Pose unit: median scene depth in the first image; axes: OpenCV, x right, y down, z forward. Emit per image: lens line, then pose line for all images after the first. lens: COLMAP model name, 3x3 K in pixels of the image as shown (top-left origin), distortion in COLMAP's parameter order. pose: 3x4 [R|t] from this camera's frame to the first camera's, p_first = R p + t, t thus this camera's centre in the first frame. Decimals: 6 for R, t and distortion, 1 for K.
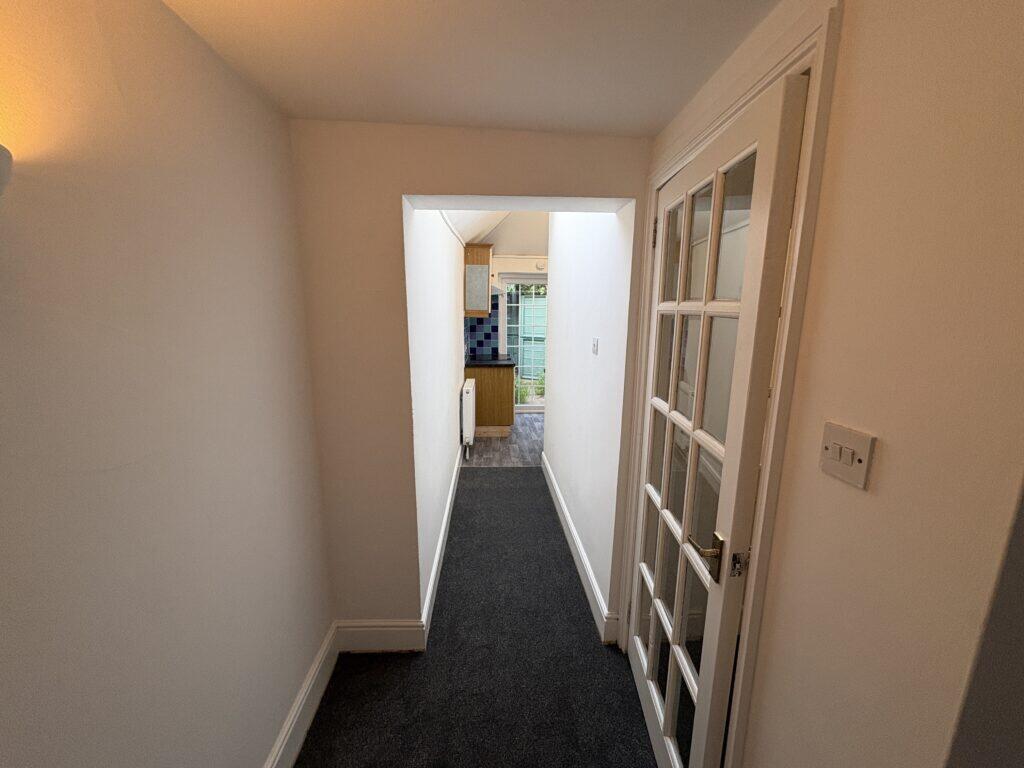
lens RADIAL K [[405.5, 0, 510.0], [0, 405.5, 383.4], [0, 0, 1]] dist [0.000165, 0.000025]
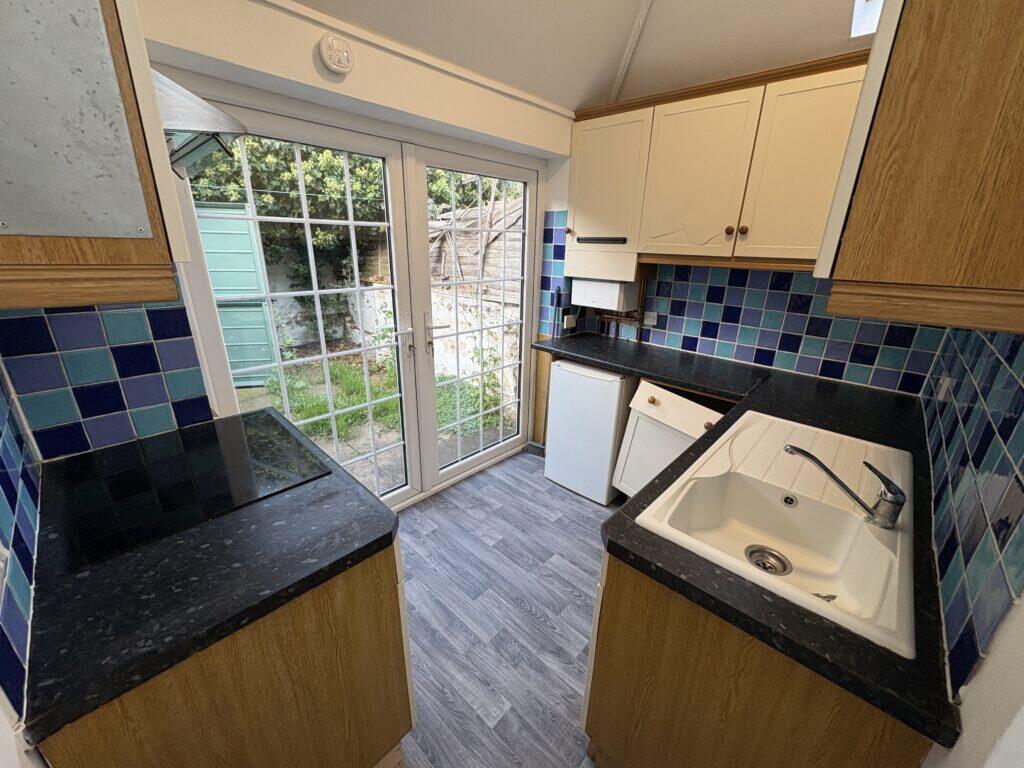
lens RADIAL K [[405.5, 0, 510.9], [0, 405.5, 386.1], [0, 0, 1]] dist [0.000165, 0.000025]
pose [[0.720847, -0.225710, 0.655312, -0.056051], [0.113445, 0.971161, 0.209708, -0.125576], [-0.683747, -0.076826, 0.725664, 0.698562]]
